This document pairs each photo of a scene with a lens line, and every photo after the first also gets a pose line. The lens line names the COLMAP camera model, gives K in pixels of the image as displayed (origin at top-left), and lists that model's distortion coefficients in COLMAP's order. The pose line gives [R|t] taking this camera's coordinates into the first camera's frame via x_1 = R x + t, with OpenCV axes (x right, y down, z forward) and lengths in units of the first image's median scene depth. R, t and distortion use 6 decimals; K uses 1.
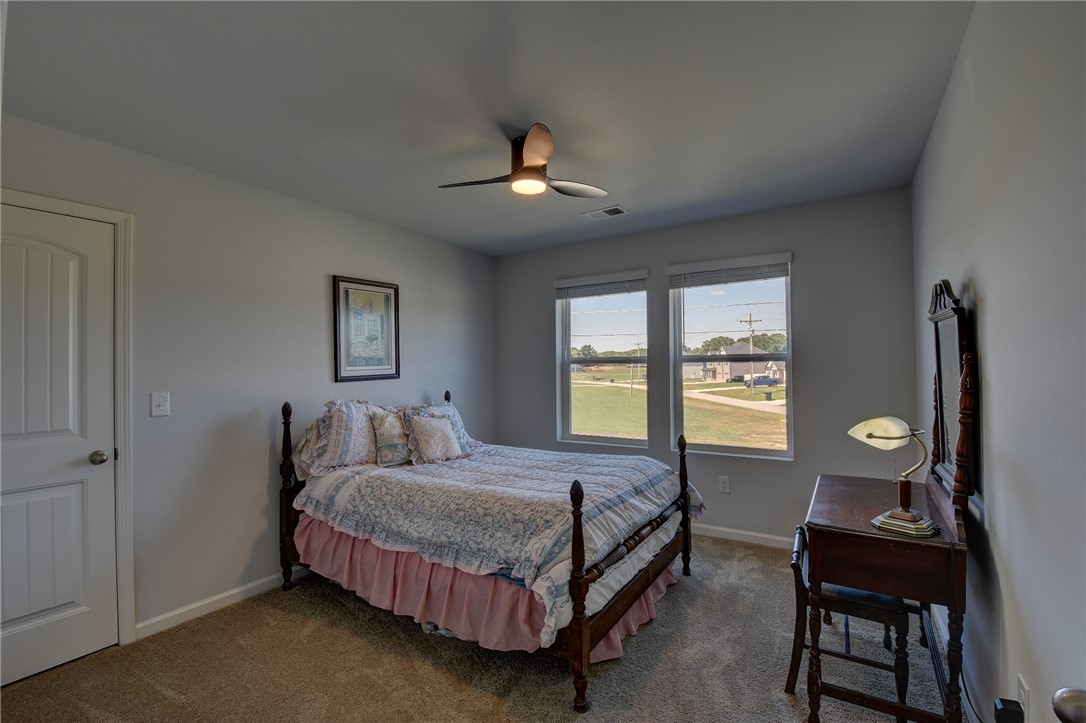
lens RADIAL K [[473.2, 0, 543.4], [0, 473.2, 364.8], [0, 0, 1]] dist [-0.013632, -0.000211]
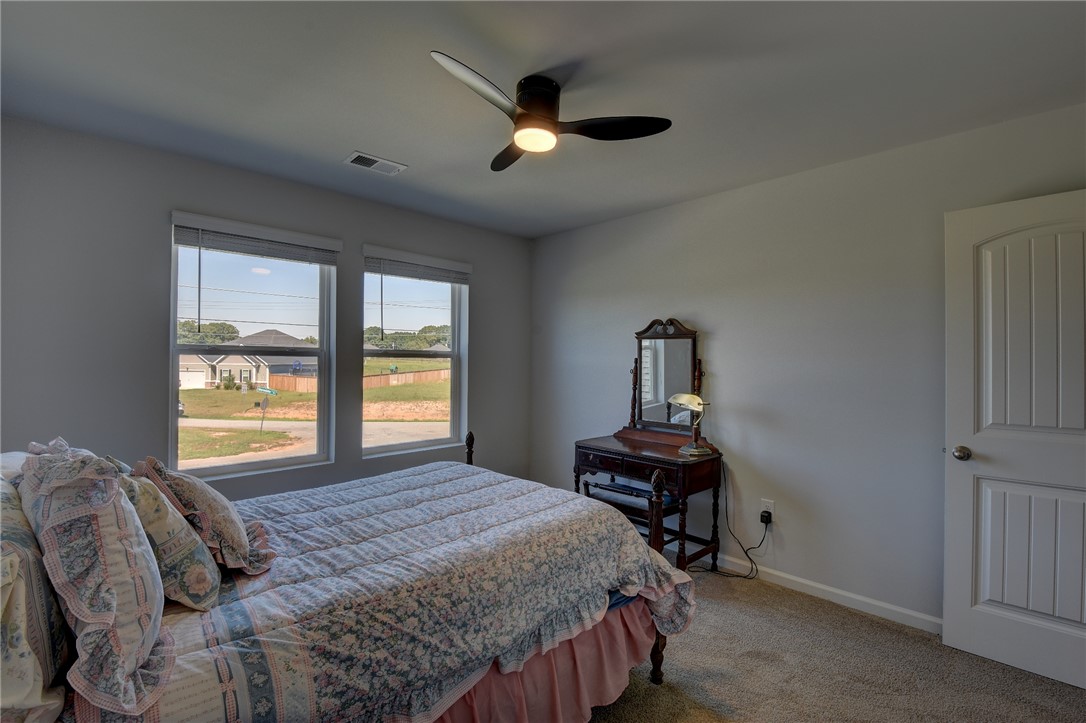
lens RADIAL K [[473.2, 0, 542.1], [0, 473.2, 362.7], [0, 0, 1]] dist [-0.013632, -0.000211]
pose [[0.227903, 0.017795, 0.973521, -0.600019], [-0.027088, 0.999562, -0.011930, 0.011399], [-0.973307, -0.023651, 0.228285, 0.588639]]
